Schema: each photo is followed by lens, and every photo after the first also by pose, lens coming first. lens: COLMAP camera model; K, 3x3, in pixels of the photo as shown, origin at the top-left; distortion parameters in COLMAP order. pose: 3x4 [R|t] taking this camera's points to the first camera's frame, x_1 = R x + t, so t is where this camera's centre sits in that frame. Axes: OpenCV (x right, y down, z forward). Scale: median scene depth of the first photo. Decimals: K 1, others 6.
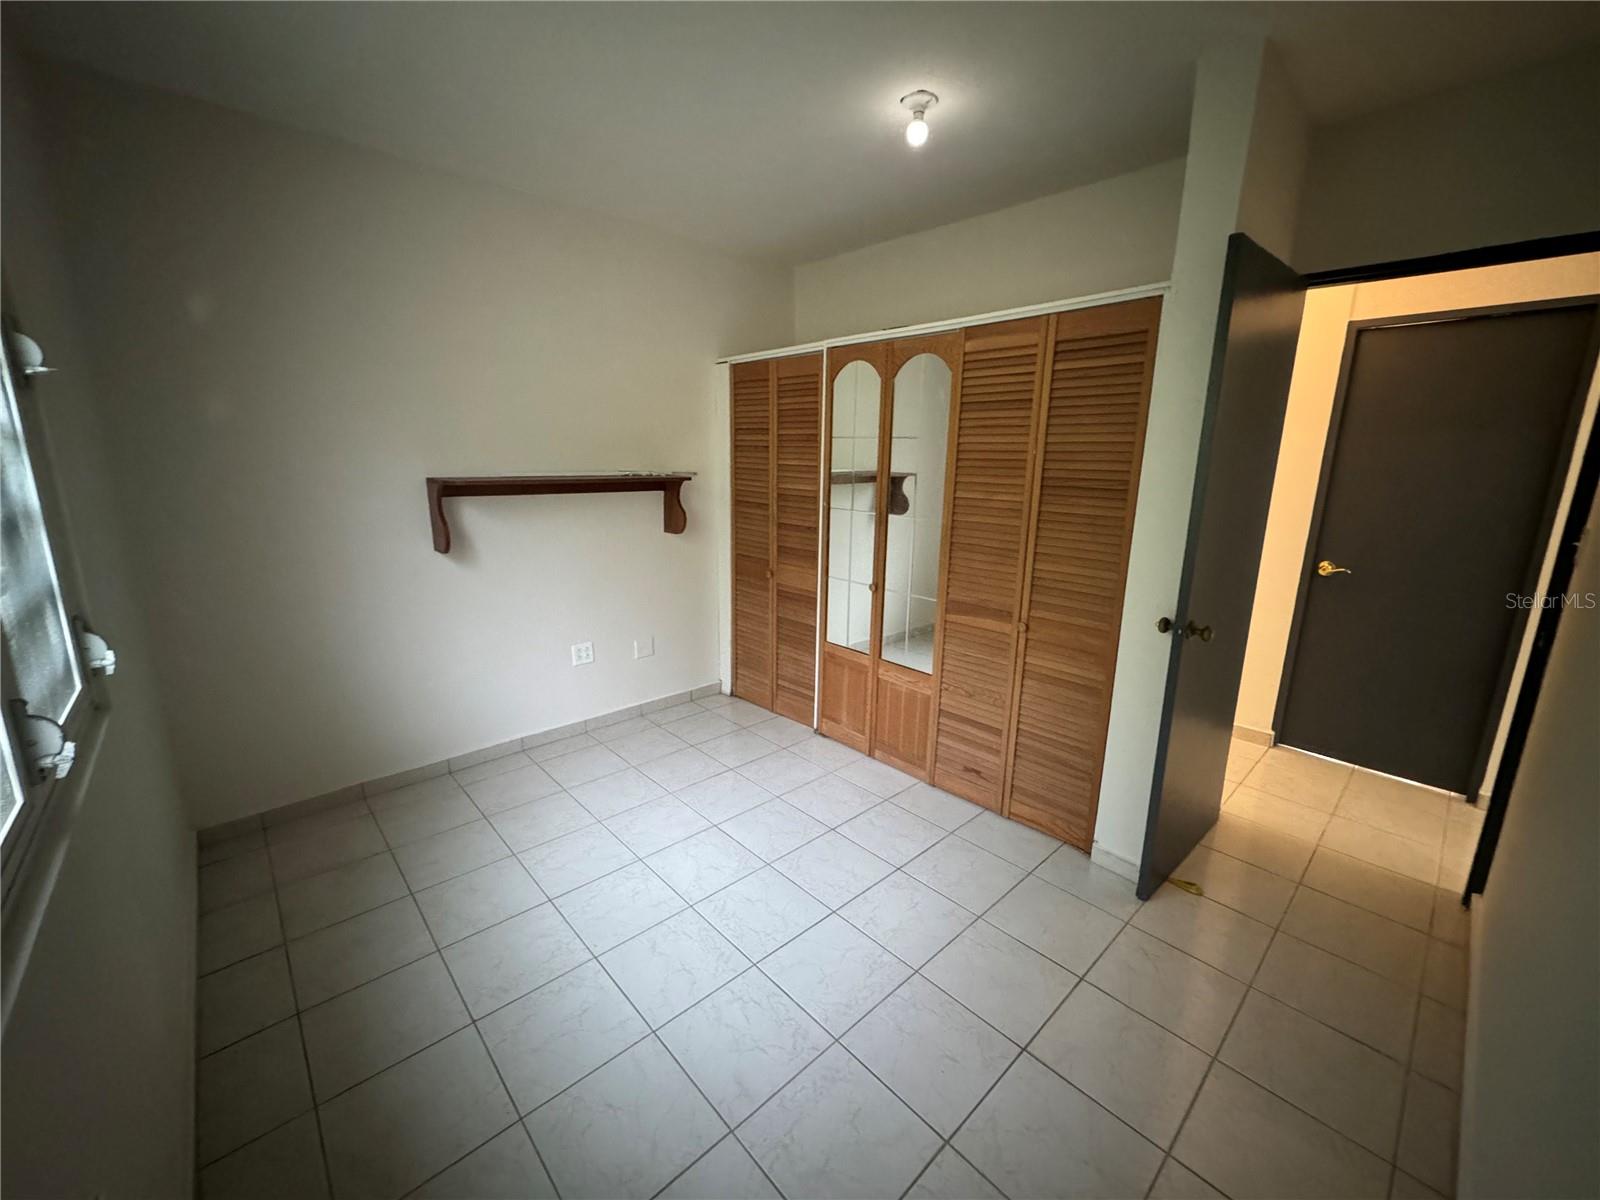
lens RADIAL K [[637.2, 0, 800.0], [0, 637.2, 600.0], [0, 0, 1]] dist [-0.000674, 0.000155]
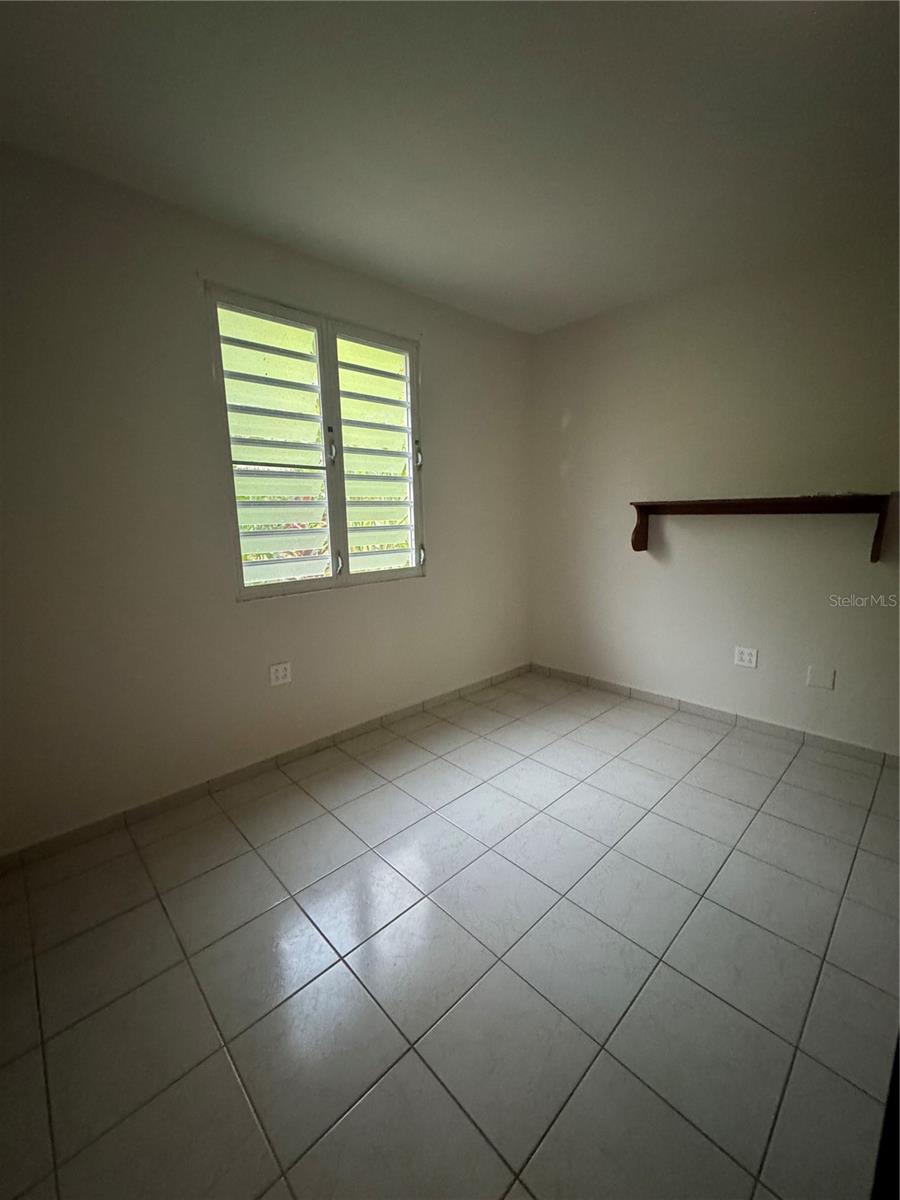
lens RADIAL K [[477.9, 0, 450.0], [0, 477.9, 600.0], [0, 0, 1]] dist [-0.000674, 0.000155]
pose [[0.009975, 0.172086, -0.985031, 0.551257], [-0.196417, 0.966227, 0.166812, -0.060733], [0.980470, 0.191813, 0.043439, 0.508590]]
